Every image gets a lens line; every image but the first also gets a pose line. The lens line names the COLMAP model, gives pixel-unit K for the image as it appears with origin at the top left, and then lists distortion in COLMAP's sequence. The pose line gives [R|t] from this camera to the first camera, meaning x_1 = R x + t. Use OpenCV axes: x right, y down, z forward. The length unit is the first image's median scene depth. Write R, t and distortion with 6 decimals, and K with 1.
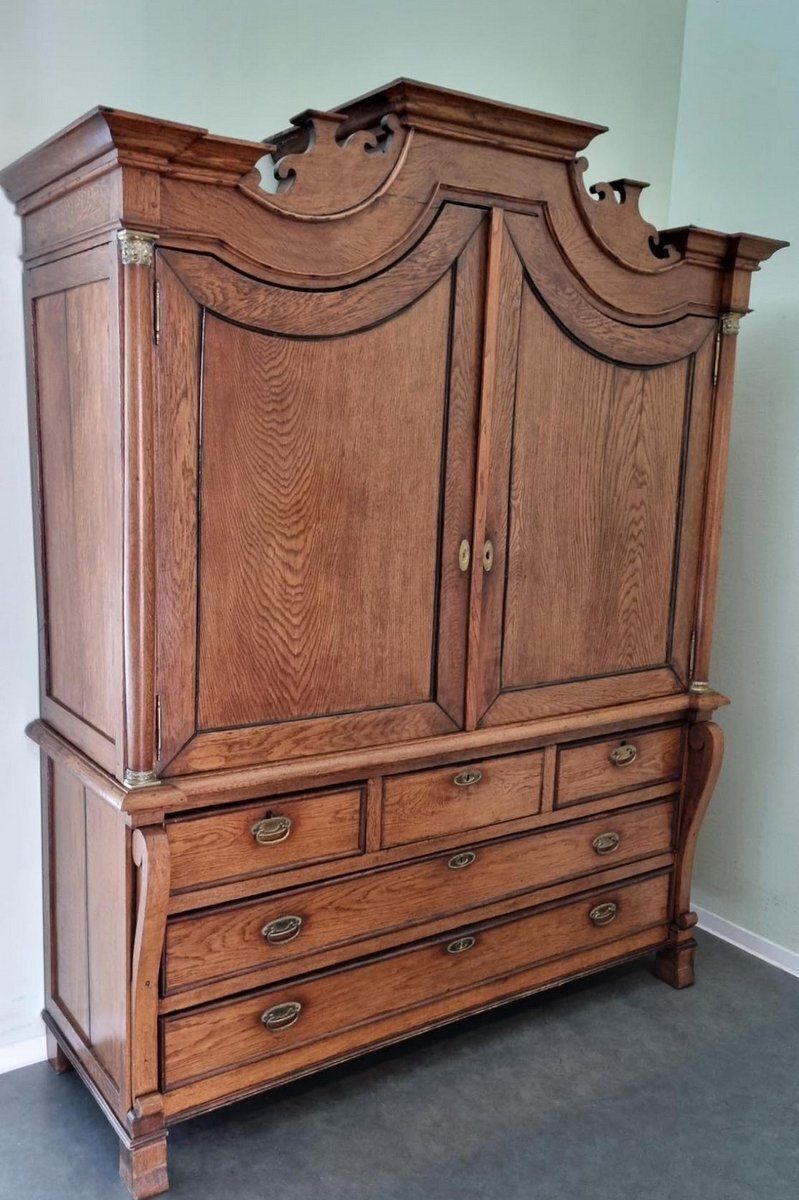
lens RADIAL K [[1092.0, 0, 399.5], [0, 1092.0, 600.0], [0, 0, 1]] dist [0.022072, 0.006333]
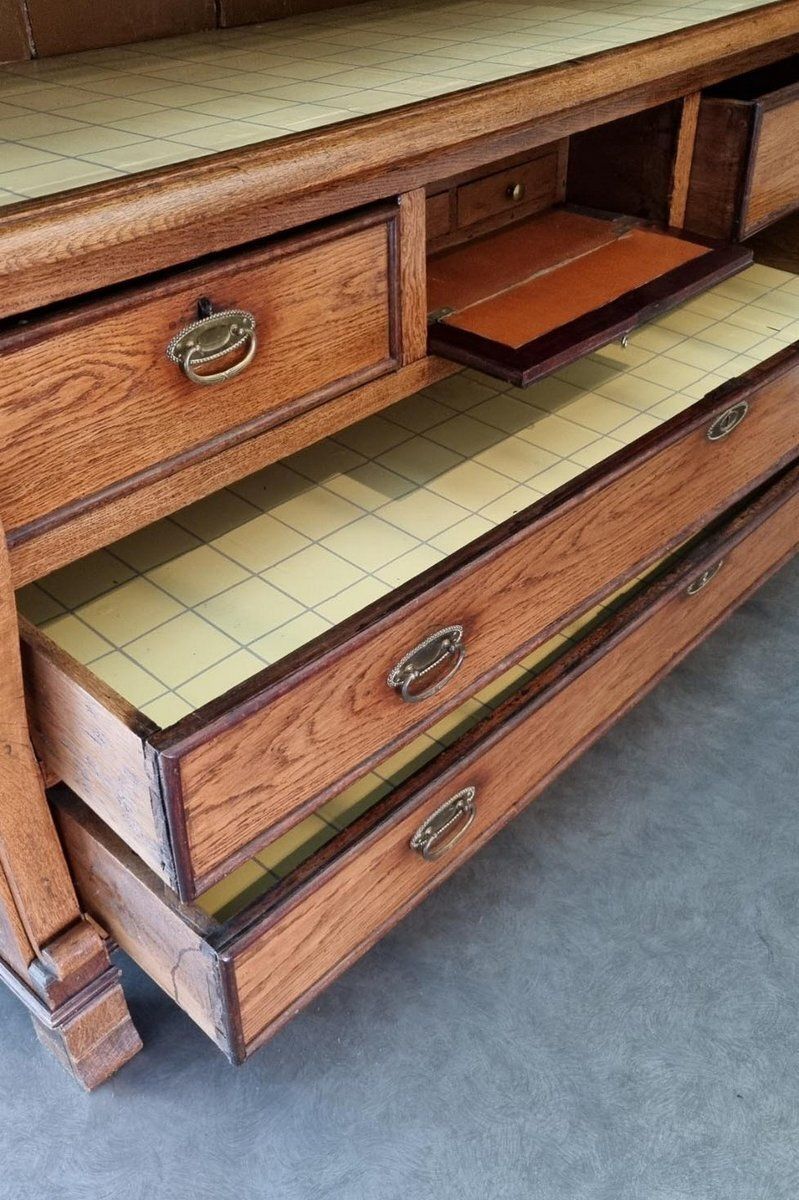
lens RADIAL K [[1107.6, 0, 421.1], [0, 1107.6, 598.9], [0, 0, 1]] dist [0.016767, 0.008255]
pose [[0.967860, -0.181445, 0.174140, -0.123252], [0.083463, 0.884934, 0.458177, 0.104062], [-0.237237, -0.428916, 0.871636, 0.543894]]
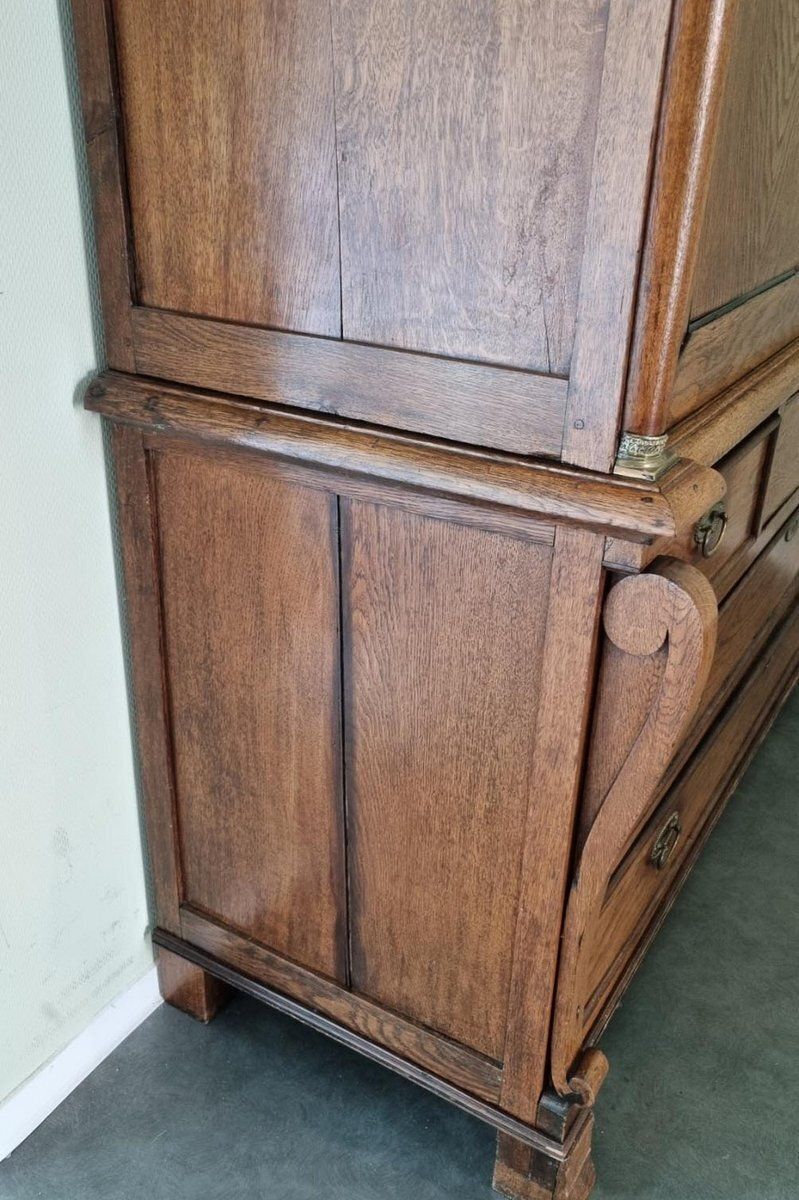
lens RADIAL K [[1094.8, 0, 404.8], [0, 1094.8, 659.8], [0, 0, 1]] dist [0.011517, 0.004540]
pose [[0.908474, -0.208745, 0.362078, -0.407824], [0.070718, 0.930621, 0.359086, 0.070950], [-0.411915, -0.300615, 0.860207, 0.570945]]
